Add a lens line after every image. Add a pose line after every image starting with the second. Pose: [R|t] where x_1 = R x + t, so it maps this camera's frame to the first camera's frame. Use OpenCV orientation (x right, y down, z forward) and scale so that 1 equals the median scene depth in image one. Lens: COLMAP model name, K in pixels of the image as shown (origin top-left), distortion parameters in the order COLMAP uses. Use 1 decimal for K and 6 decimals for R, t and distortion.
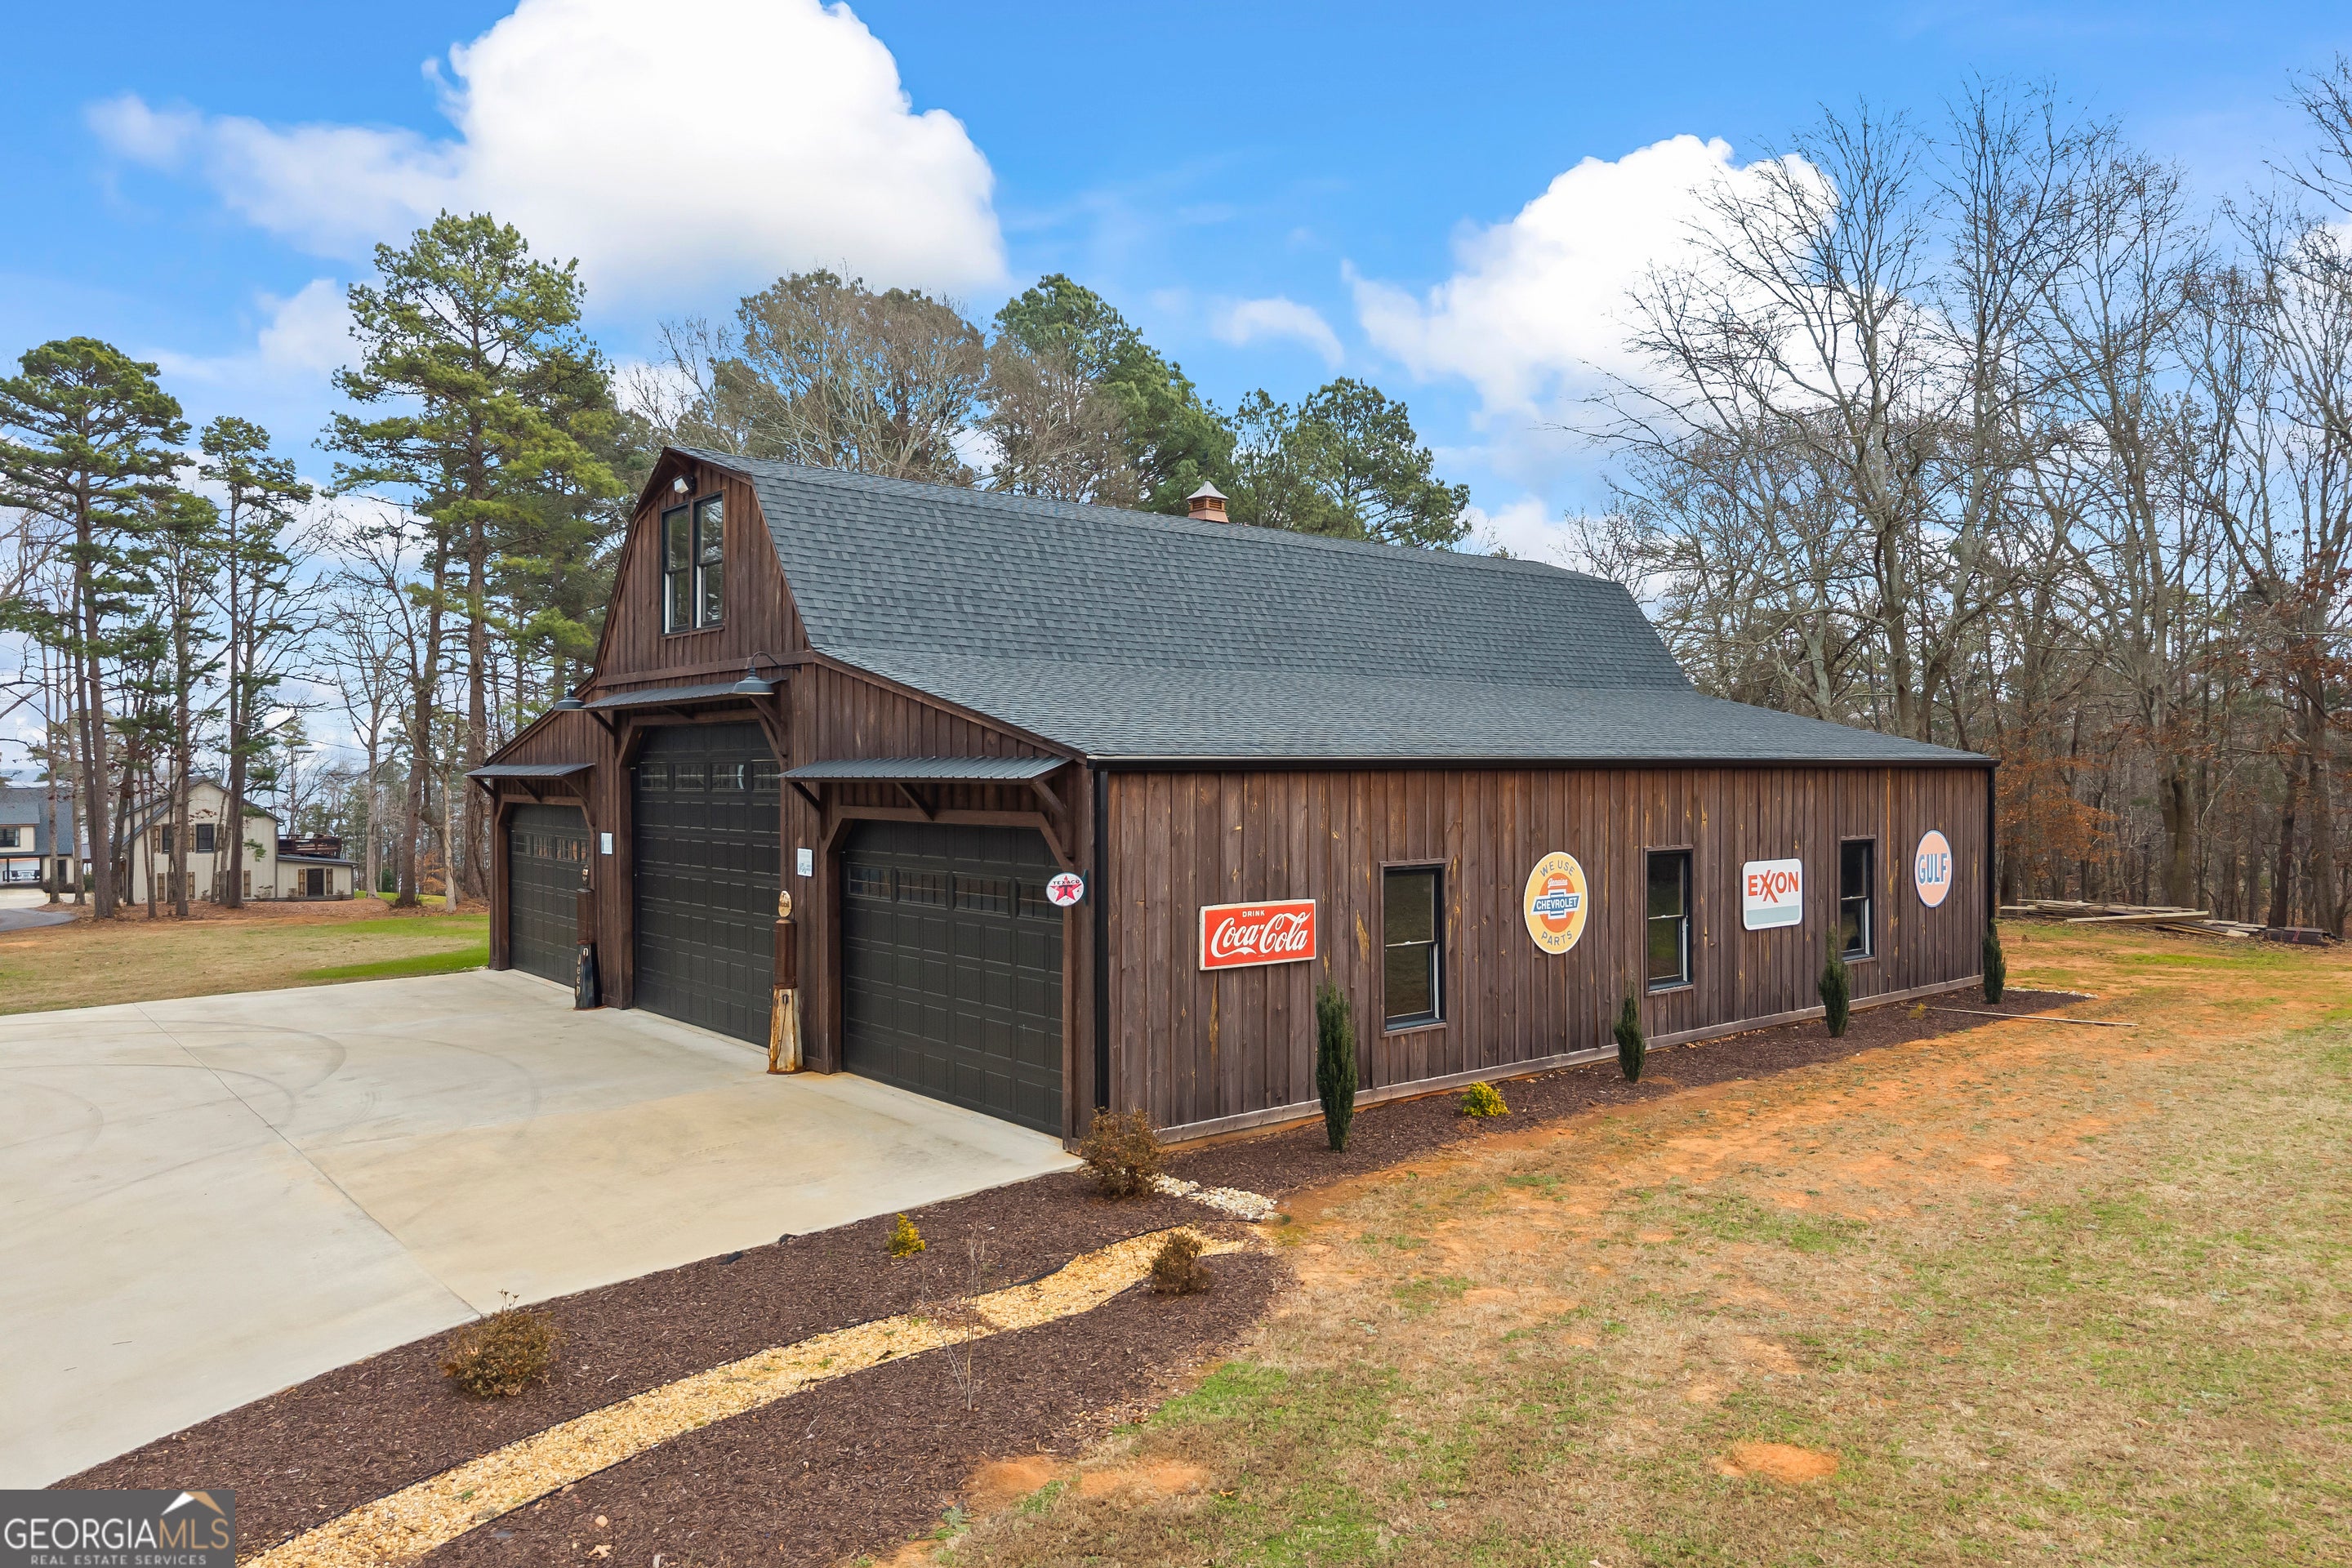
lens RADIAL K [[1578.1, 0, 1177.7], [0, 1578.1, 784.9], [0, 0, 1]] dist [0.057235, -0.058366]
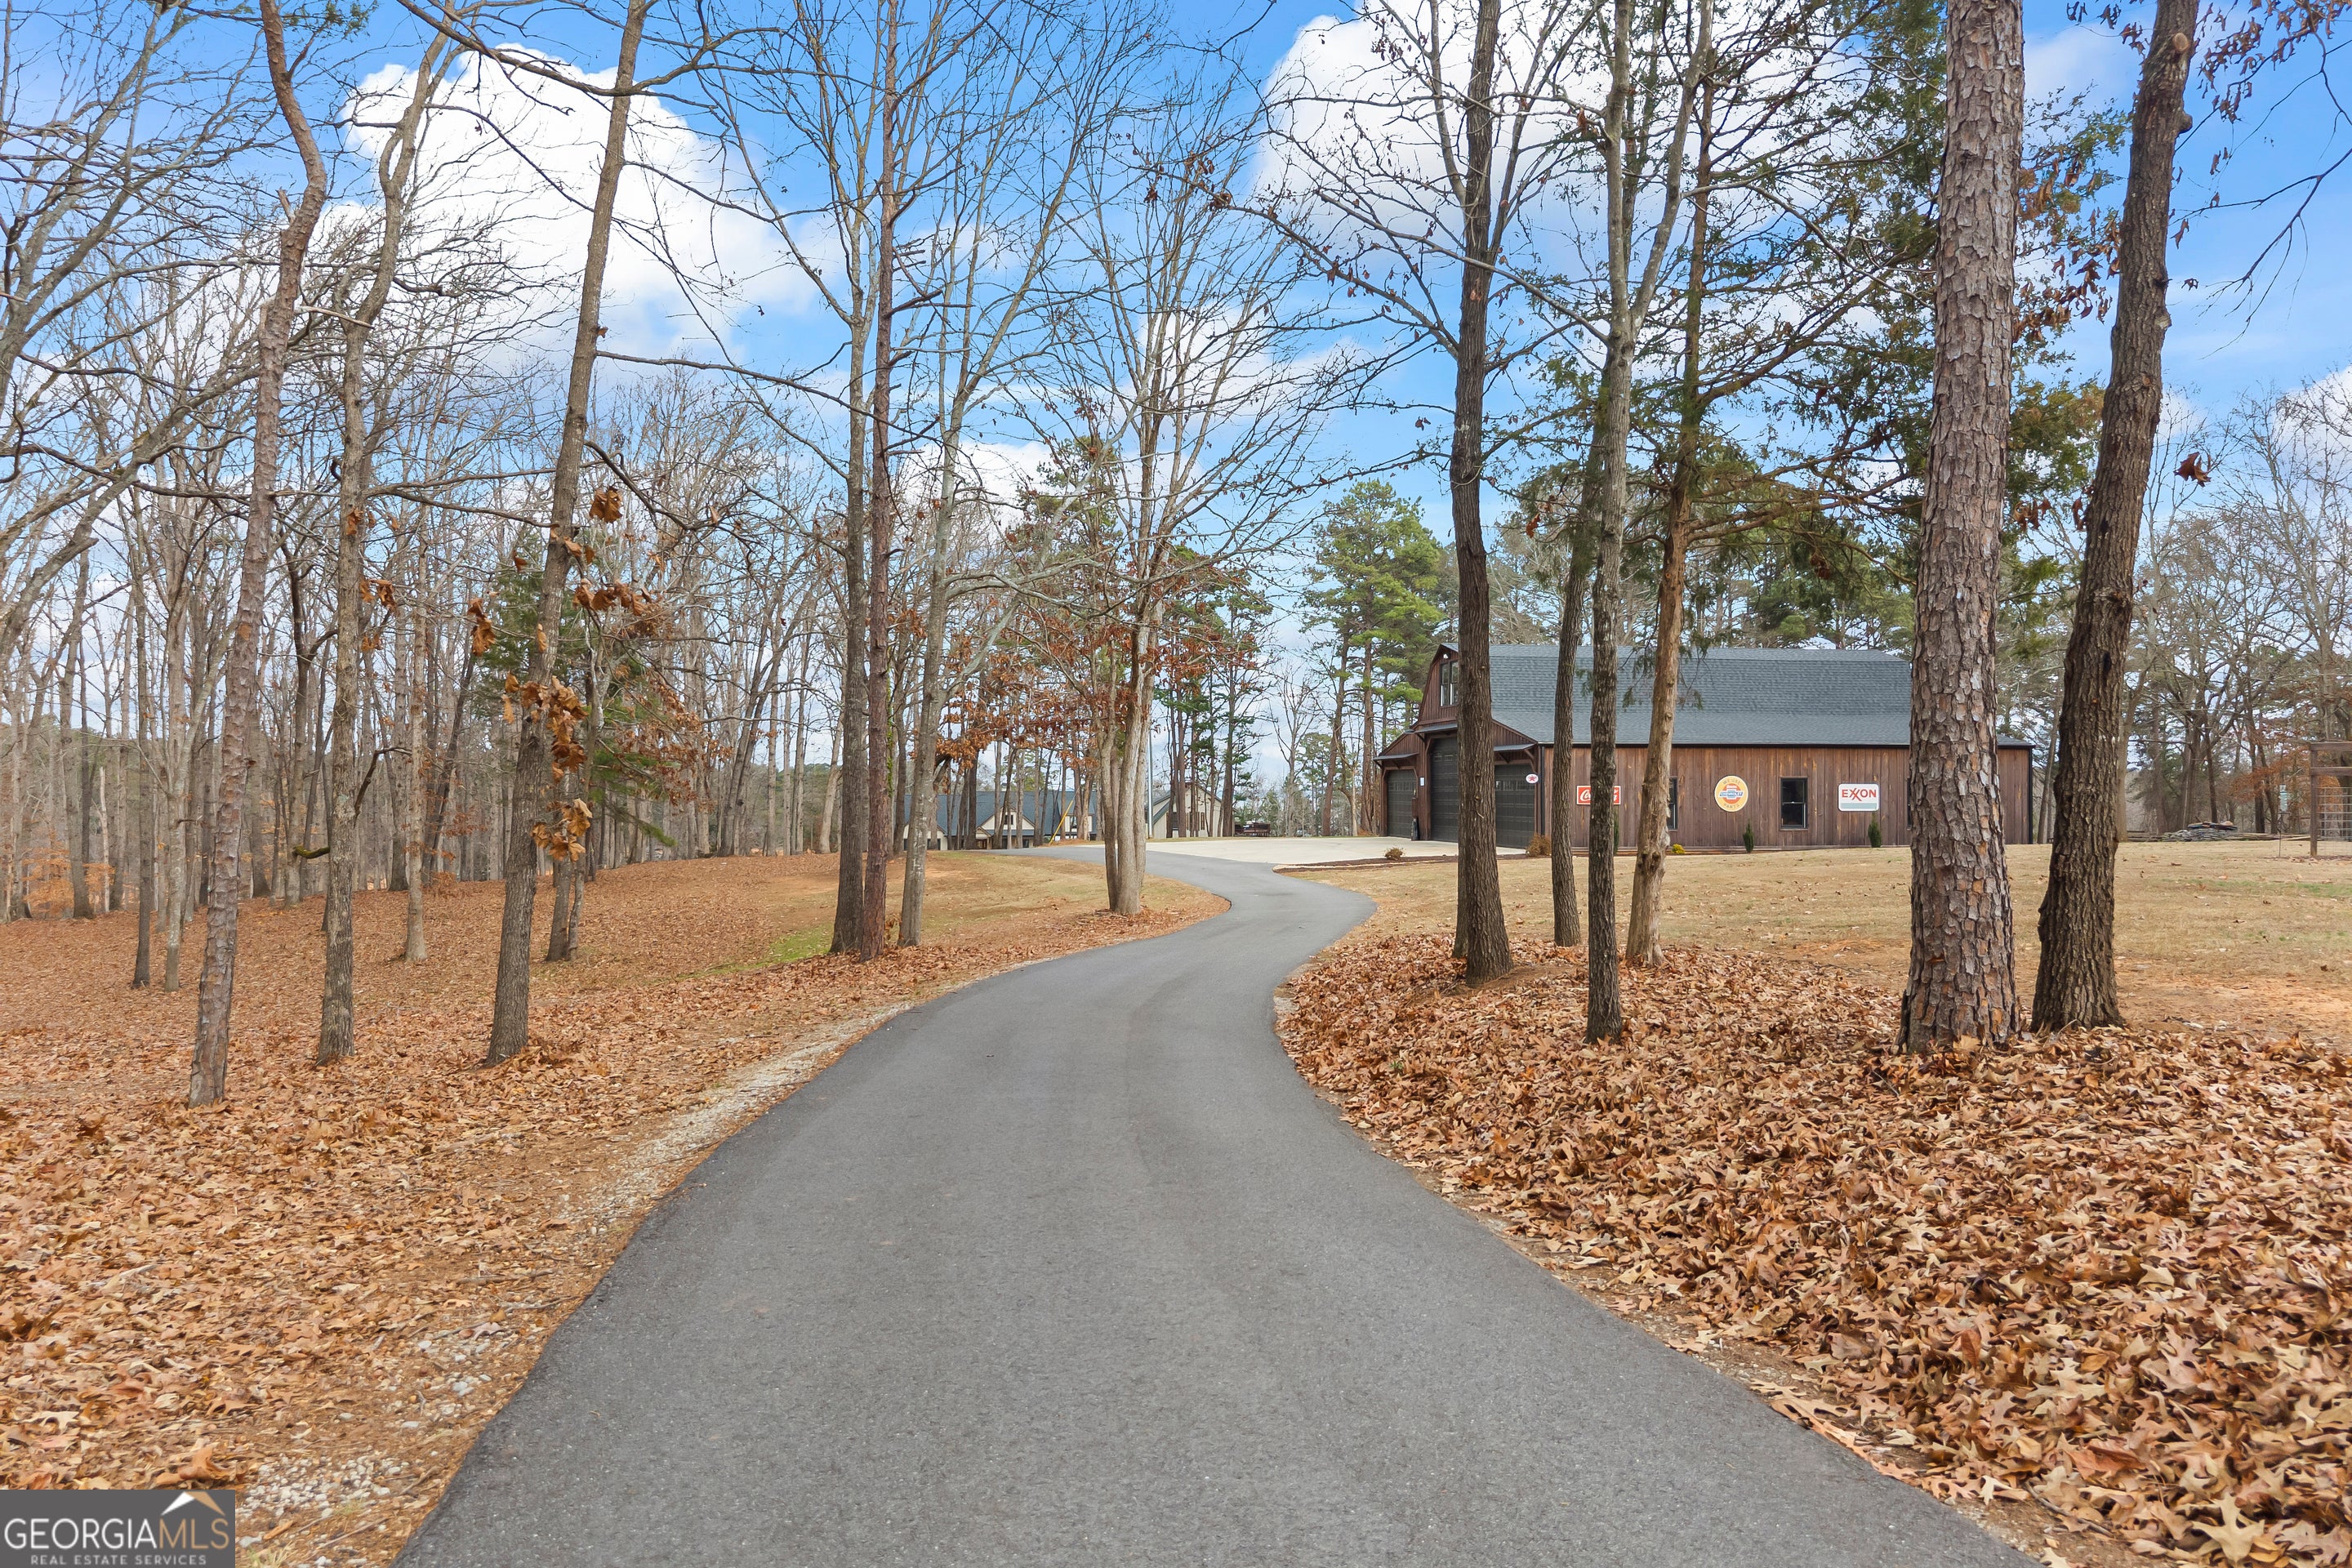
lens RADIAL K [[1578.1, 0, 1177.7], [0, 1578.1, 784.9], [0, 0, 1]] dist [0.057235, -0.058366]
pose [[0.869649, -0.000787, -0.493671, 0.316285], [-0.005985, 0.999908, -0.012137, 0.039849], [0.493635, 0.013510, 0.869564, -0.805520]]
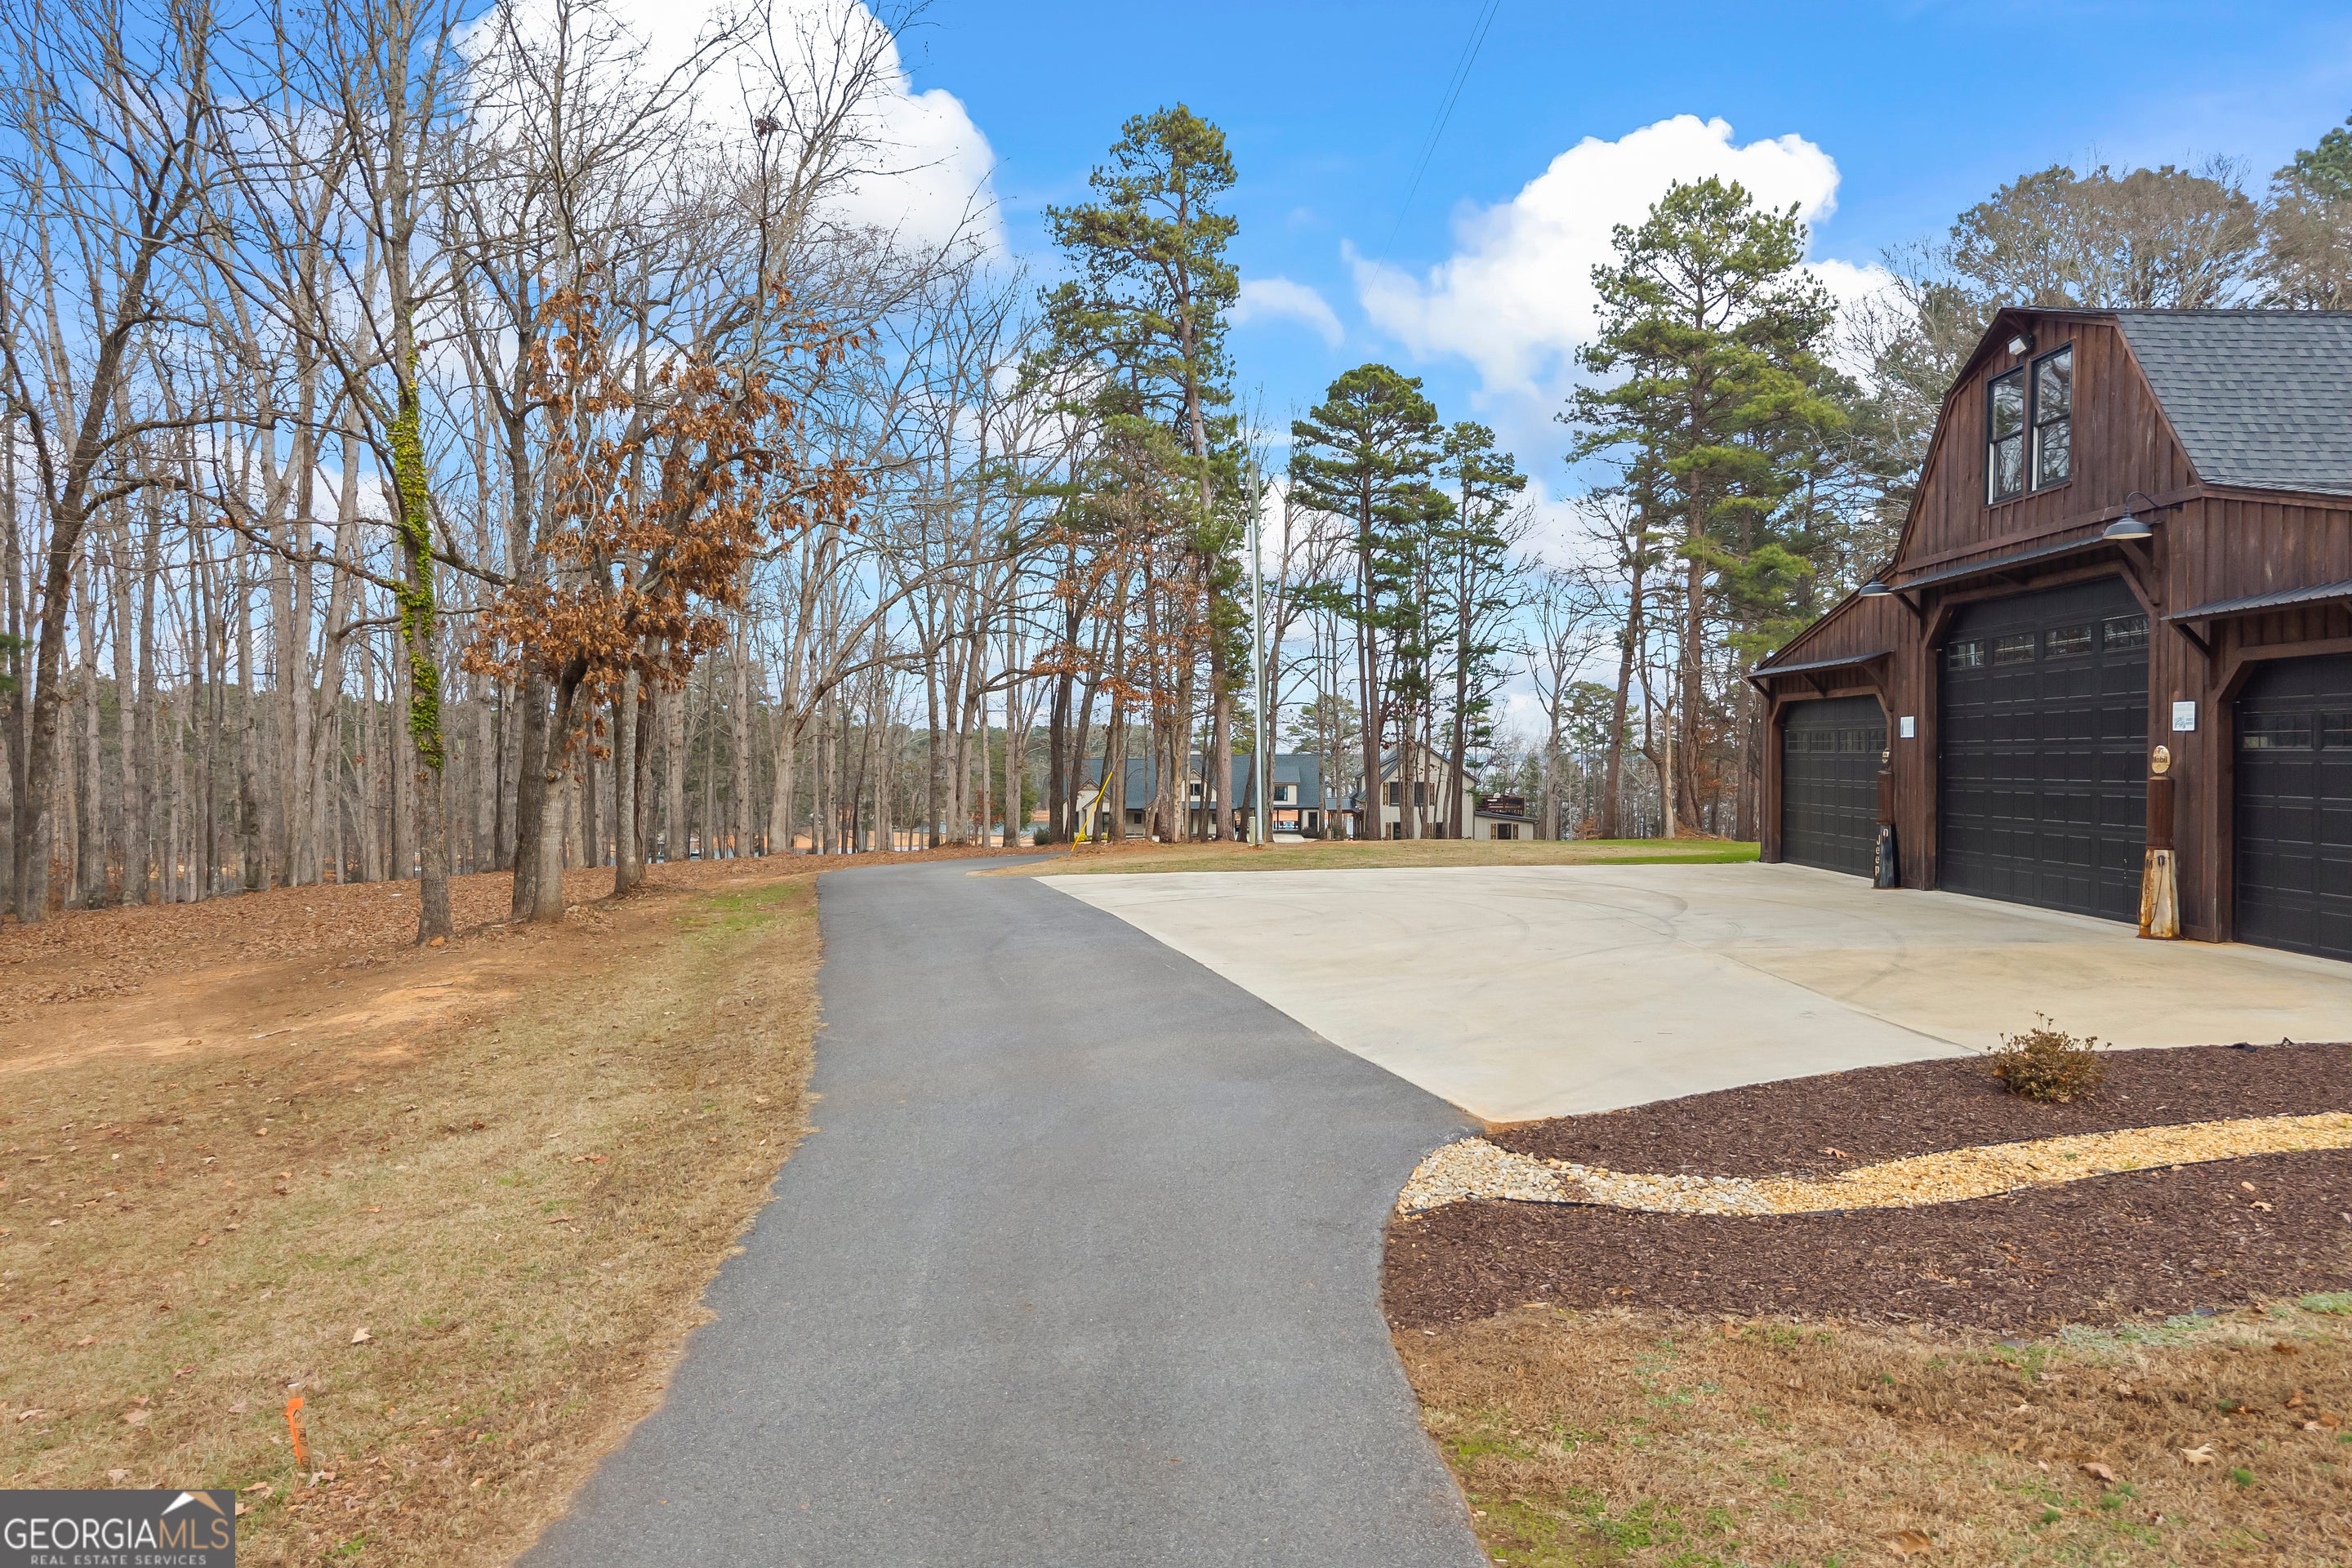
lens RADIAL K [[1576.5, 0, 1194.7], [0, 1576.5, 786.1], [0, 0, 1]] dist [0.093722, -0.147938]
pose [[0.784262, 0.015943, -0.620225, -0.043471], [-0.010040, 0.999865, 0.013007, 0.033440], [0.620348, -0.003974, 0.784317, -0.037876]]
